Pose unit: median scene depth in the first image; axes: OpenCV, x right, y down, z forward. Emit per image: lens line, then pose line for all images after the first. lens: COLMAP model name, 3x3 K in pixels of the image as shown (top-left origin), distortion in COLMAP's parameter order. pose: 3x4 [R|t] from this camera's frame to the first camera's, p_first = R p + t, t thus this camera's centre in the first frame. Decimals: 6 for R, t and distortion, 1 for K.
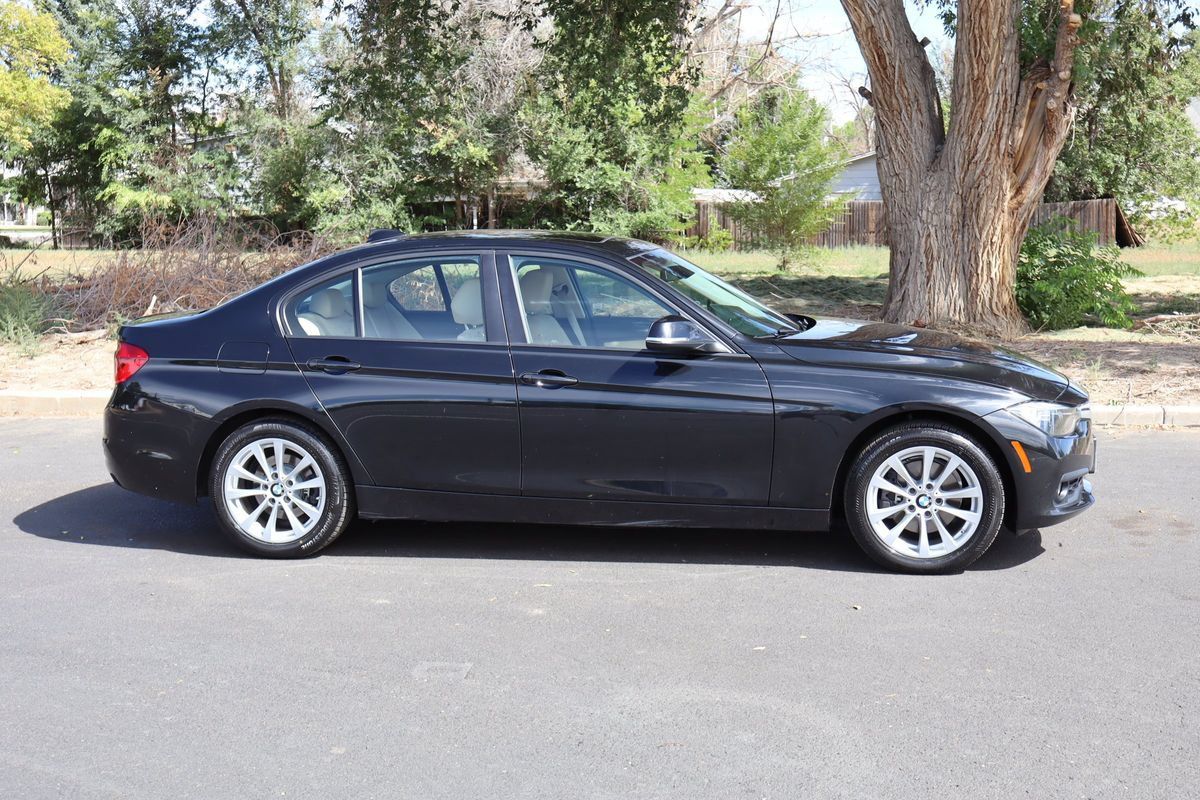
lens RADIAL K [[1471.6, 0, 600.0], [0, 1471.6, 400.0], [0, 0, 1]] dist [0.005473, -0.012735]
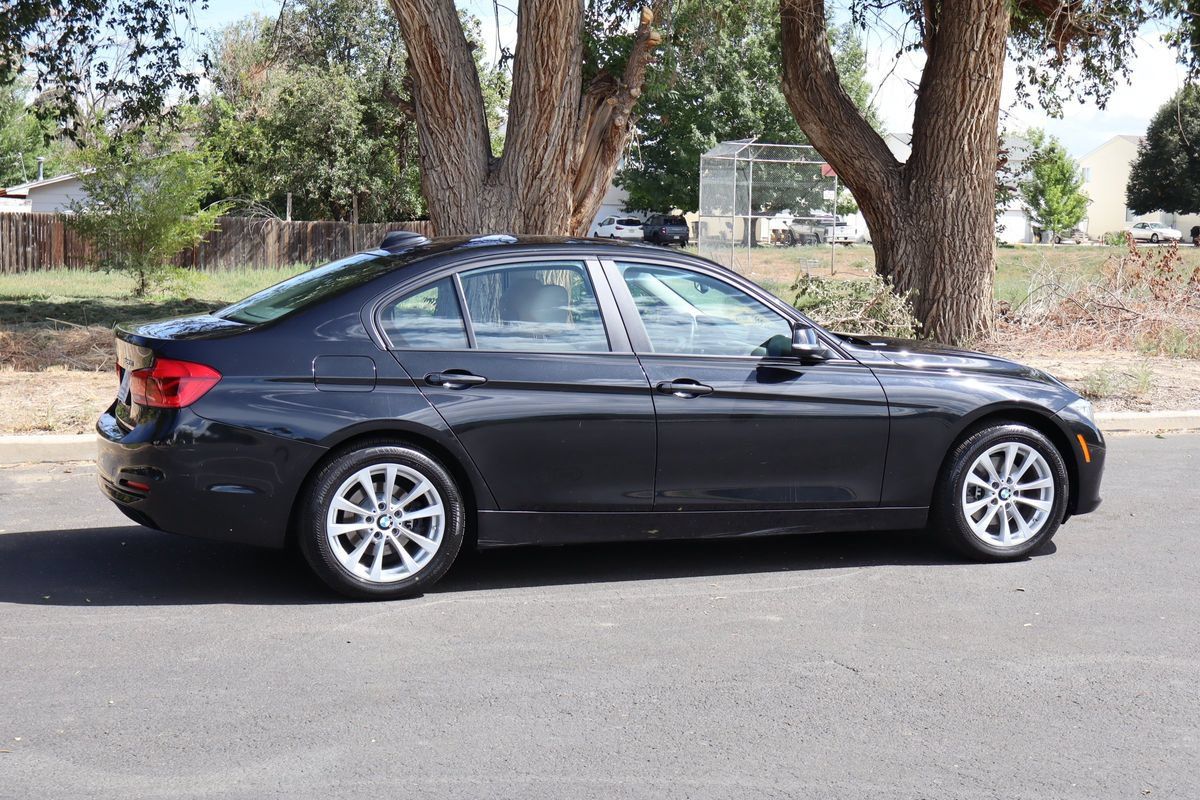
lens RADIAL K [[1747.1, 0, 600.0], [0, 1747.1, 400.0], [0, 0, 1]] dist [0.004598, -0.070497]
pose [[0.877394, -0.022670, 0.479235, -0.245870], [0.037778, 0.999046, -0.021905, 0.006355], [-0.478282, 0.037324, 0.877413, 0.006177]]
